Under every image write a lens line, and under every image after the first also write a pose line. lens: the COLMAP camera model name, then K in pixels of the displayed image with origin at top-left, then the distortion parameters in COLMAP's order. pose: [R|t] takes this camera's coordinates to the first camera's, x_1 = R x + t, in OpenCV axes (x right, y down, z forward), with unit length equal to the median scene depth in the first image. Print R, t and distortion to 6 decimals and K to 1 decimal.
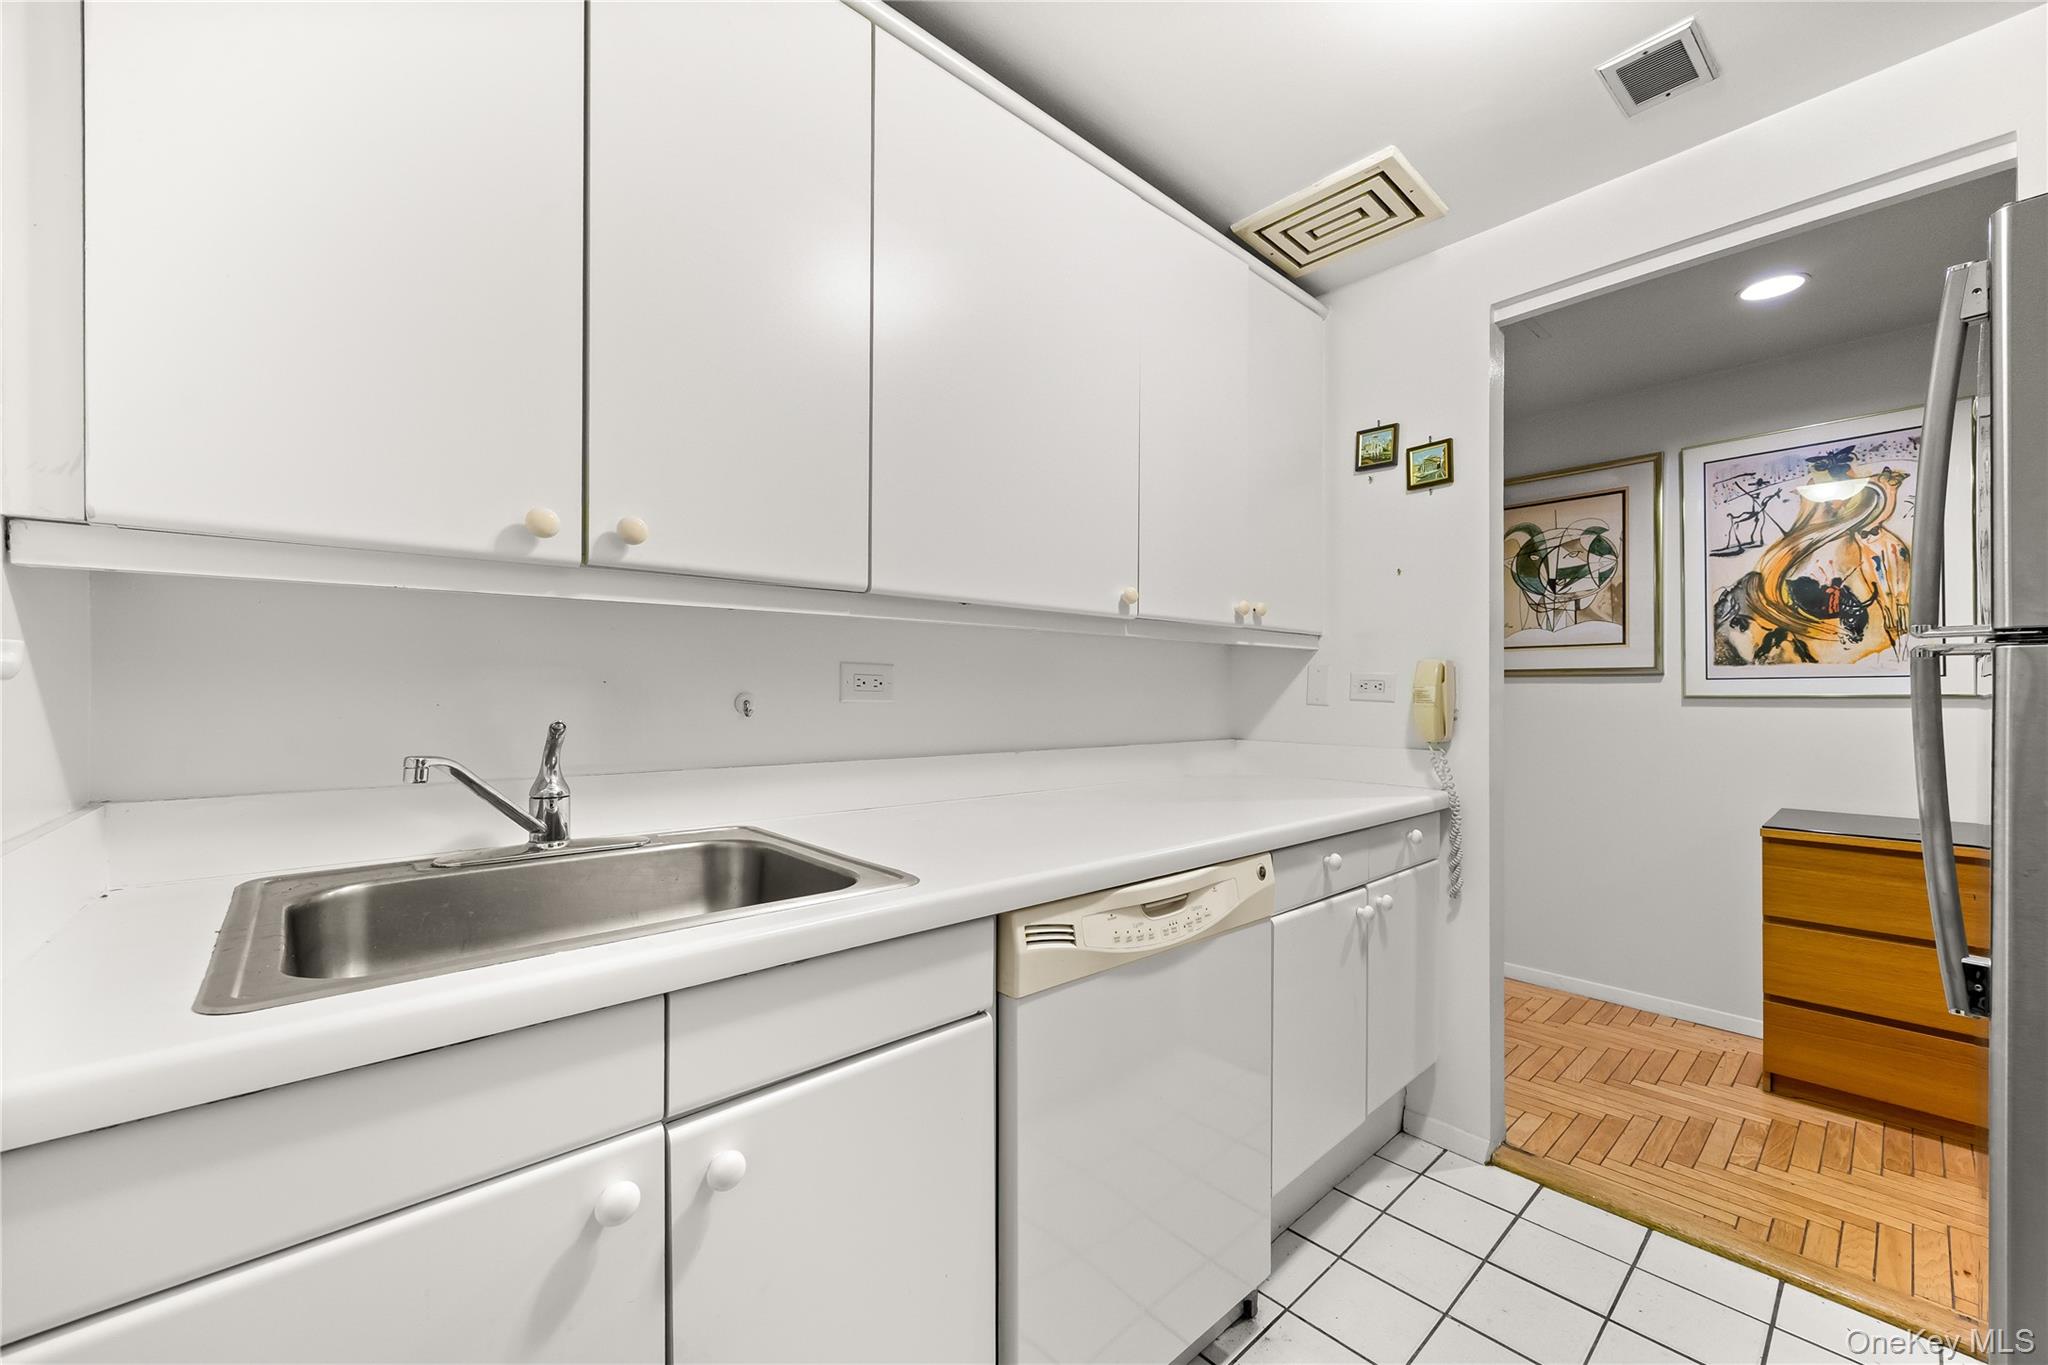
lens RADIAL K [[802.6, 0, 1014.3], [0, 802.6, 692.3], [0, 0, 1]] dist [-0.003118, -0.000421]
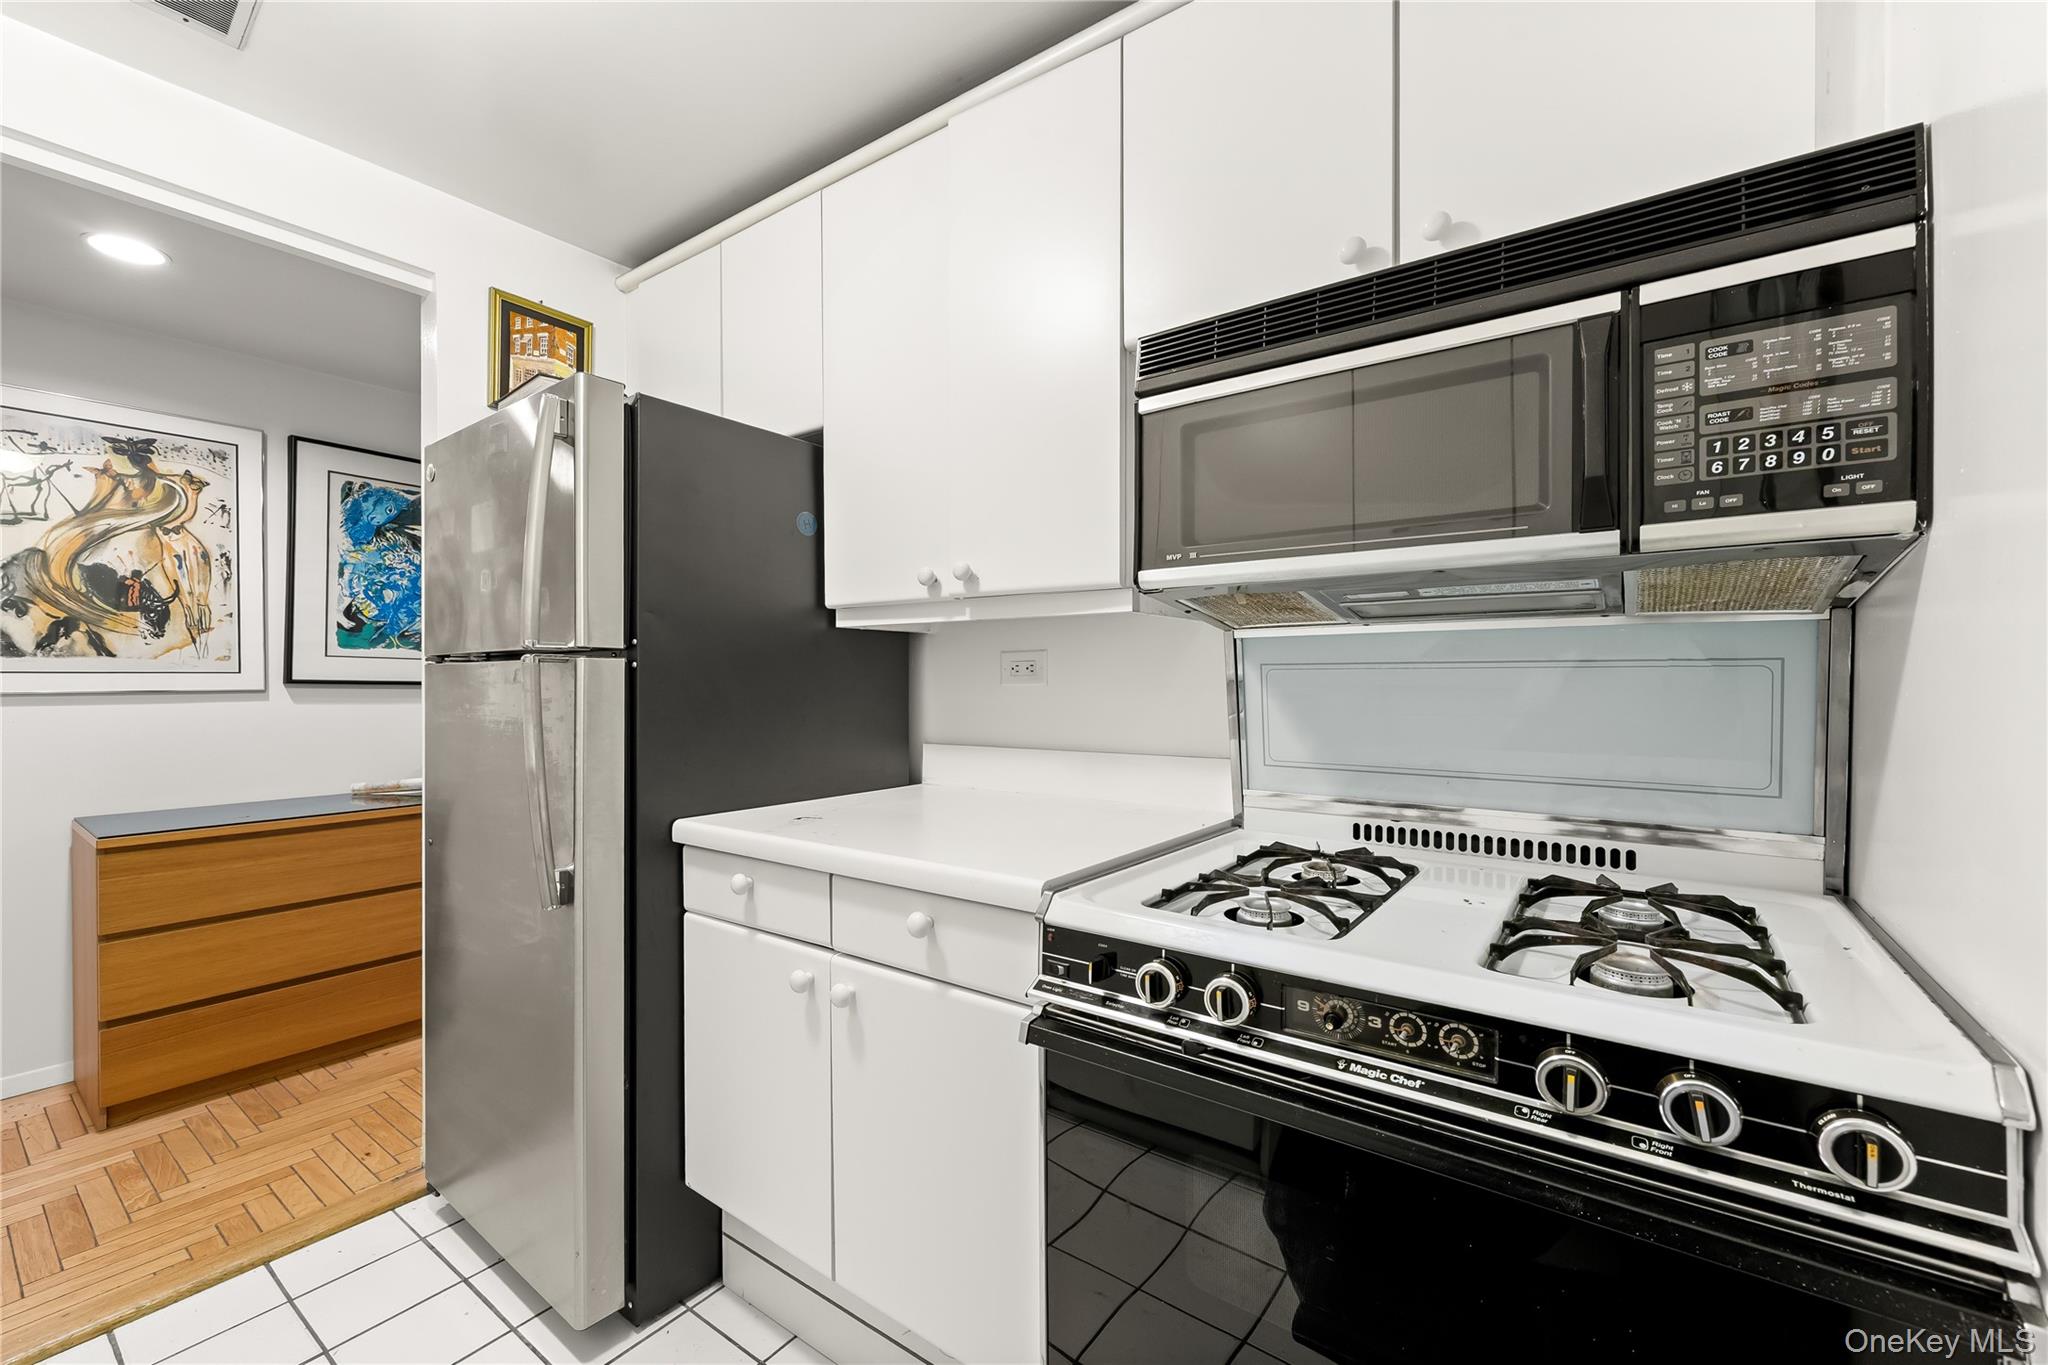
lens RADIAL K [[802.6, 0, 1018.8], [0, 802.6, 682.9], [0, 0, 1]] dist [-0.003118, -0.000421]
pose [[-0.215994, 0.002706, 0.976391, -0.148149], [0.005377, 0.999984, -0.001582, 0.000907], [-0.976380, 0.004908, -0.216005, 0.167037]]
